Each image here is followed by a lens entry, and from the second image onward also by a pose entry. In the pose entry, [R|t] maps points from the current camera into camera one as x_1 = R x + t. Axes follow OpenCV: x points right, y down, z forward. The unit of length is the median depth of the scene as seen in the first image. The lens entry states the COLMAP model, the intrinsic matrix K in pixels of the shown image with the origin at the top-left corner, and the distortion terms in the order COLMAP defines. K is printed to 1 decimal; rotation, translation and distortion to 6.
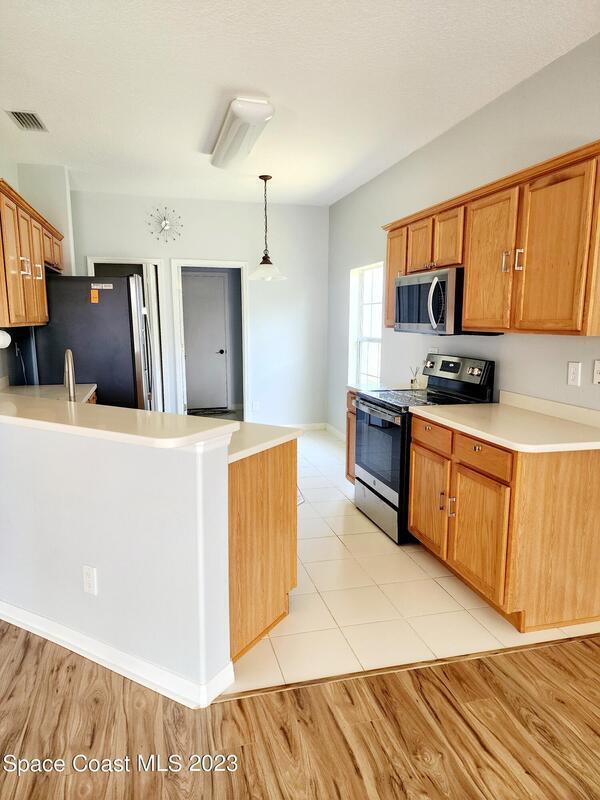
lens RADIAL K [[531.0, 0, 297.2], [0, 531.0, 404.2], [0, 0, 1]] dist [0.089249, -0.082807]
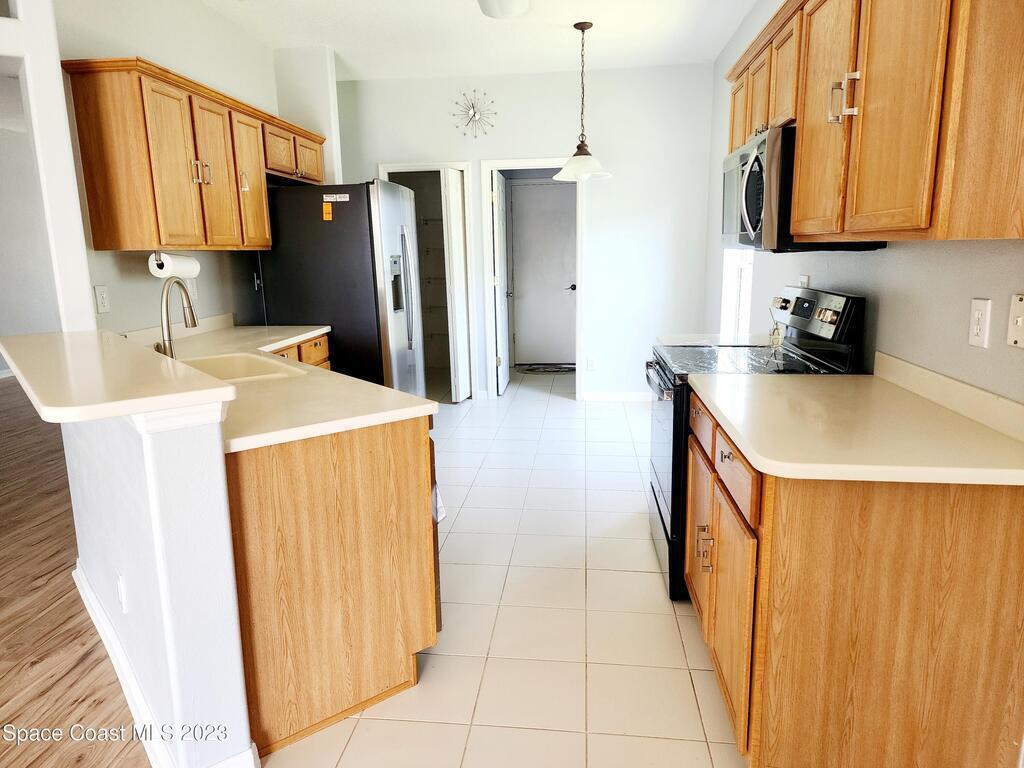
lens RADIAL K [[679.6, 0, 509.0], [0, 679.6, 383.5], [0, 0, 1]] dist [0.089249, -0.082807]
pose [[0.932201, 0.050541, -0.358395, 0.294469], [-0.036674, 0.998296, 0.045389, -0.011726], [0.360078, -0.029168, 0.932466, 0.218818]]
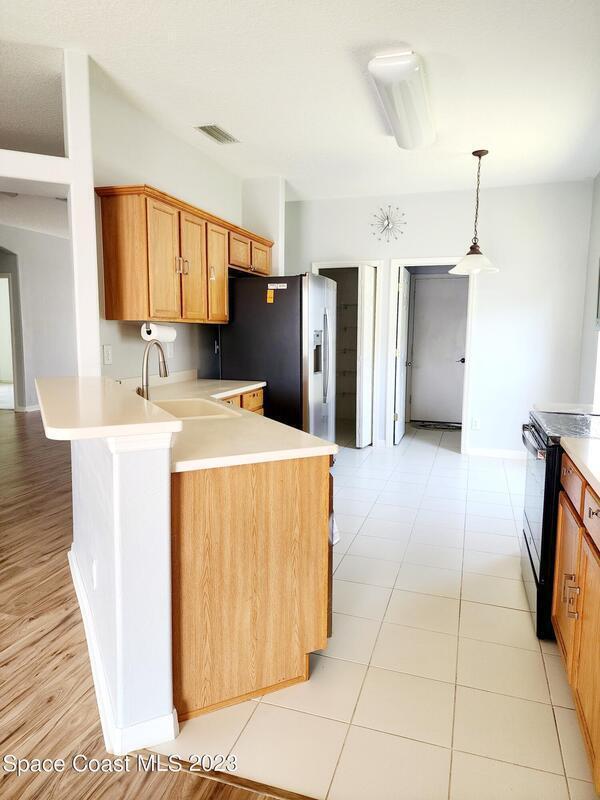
lens RADIAL K [[532.0, 0, 304.5], [0, 532.0, 394.5], [0, 0, 1]] dist [0.080003, -0.069956]
pose [[0.842847, 0.071394, -0.533396, 0.294583], [-0.093492, 0.995515, -0.014485, -0.008295], [0.529970, 0.062077, 0.845741, 0.246192]]
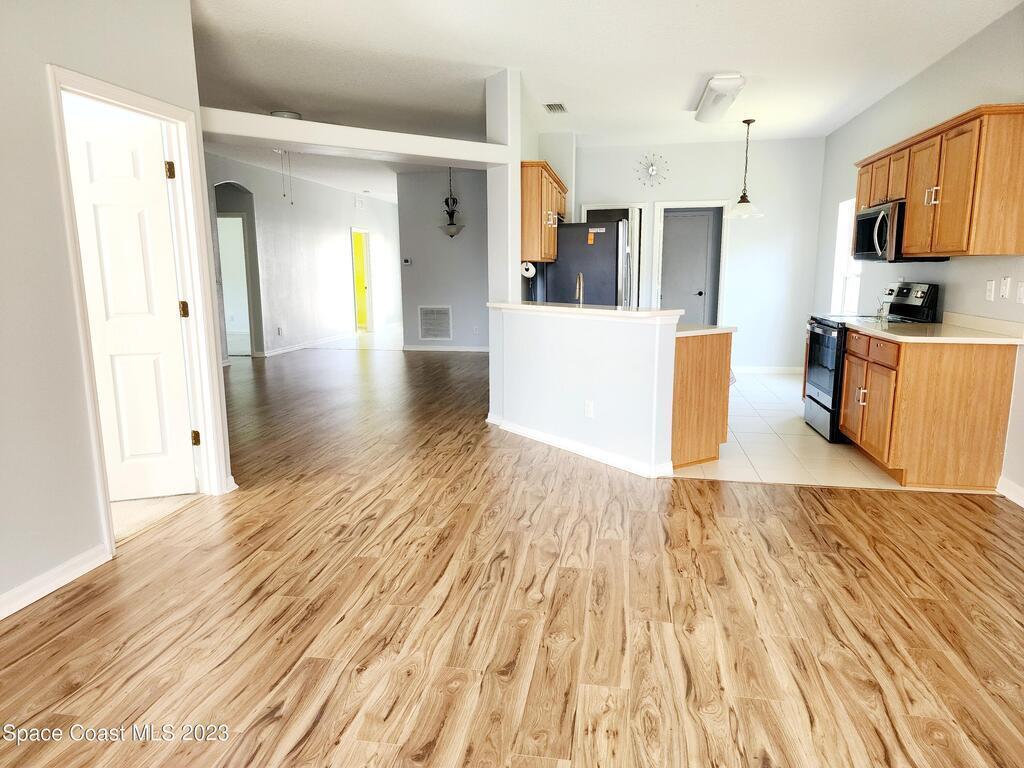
lens RADIAL K [[680.0, 0, 513.0], [0, 680.0, 388.5], [0, 0, 1]] dist [0.082186, -0.081294]
pose [[0.909408, 0.065047, -0.410787, 0.175636], [-0.059466, 0.997882, 0.026365, 0.152004], [0.411632, 0.000451, 0.911350, -0.681786]]
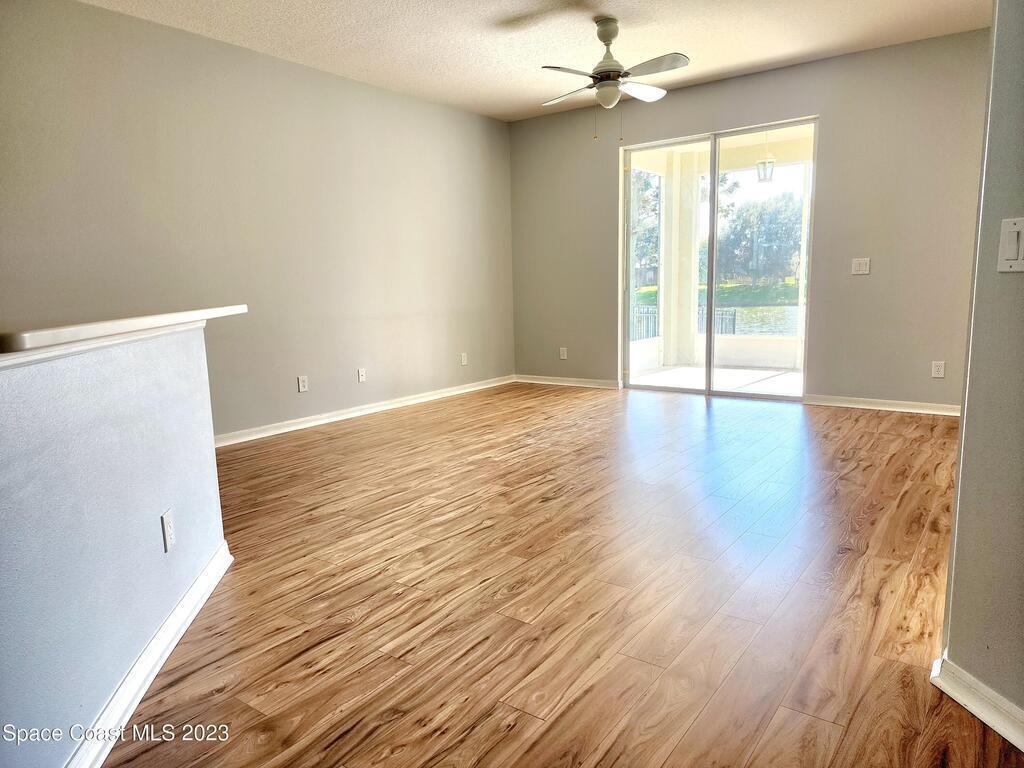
lens RADIAL K [[681.0, 0, 519.4], [0, 681.0, 382.9], [0, 0, 1]] dist [0.080003, -0.069956]
pose [[-0.631483, -0.099760, 0.768946, -0.983087], [0.146179, 0.958590, 0.244411, -0.029588], [-0.761486, 0.266746, -0.590750, 0.784983]]
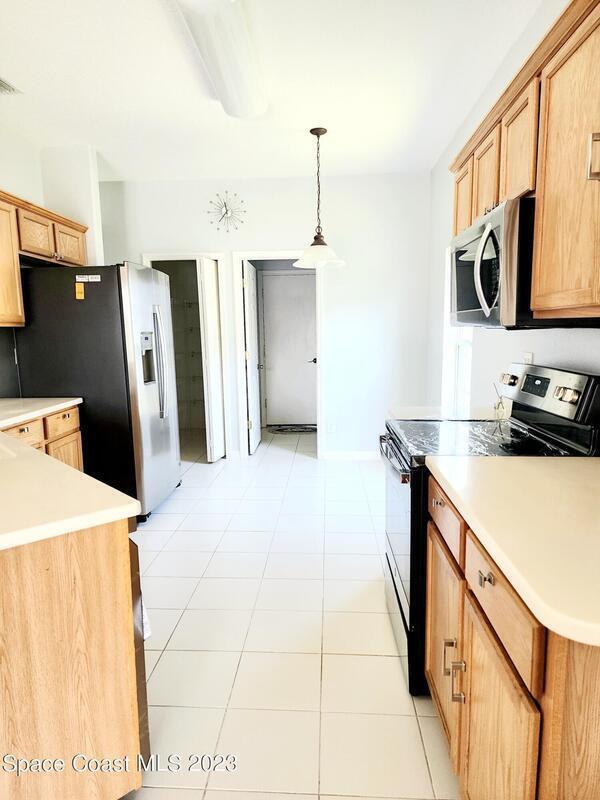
lens RADIAL K [[531.0, 0, 297.2], [0, 531.0, 404.2], [0, 0, 1]] dist [0.089249, -0.082807]
pose [[0.949810, 0.027975, -0.311575, 0.252958], [-0.033353, 0.999372, -0.011943, -0.038181], [0.311045, 0.021736, 0.950147, 0.420937]]
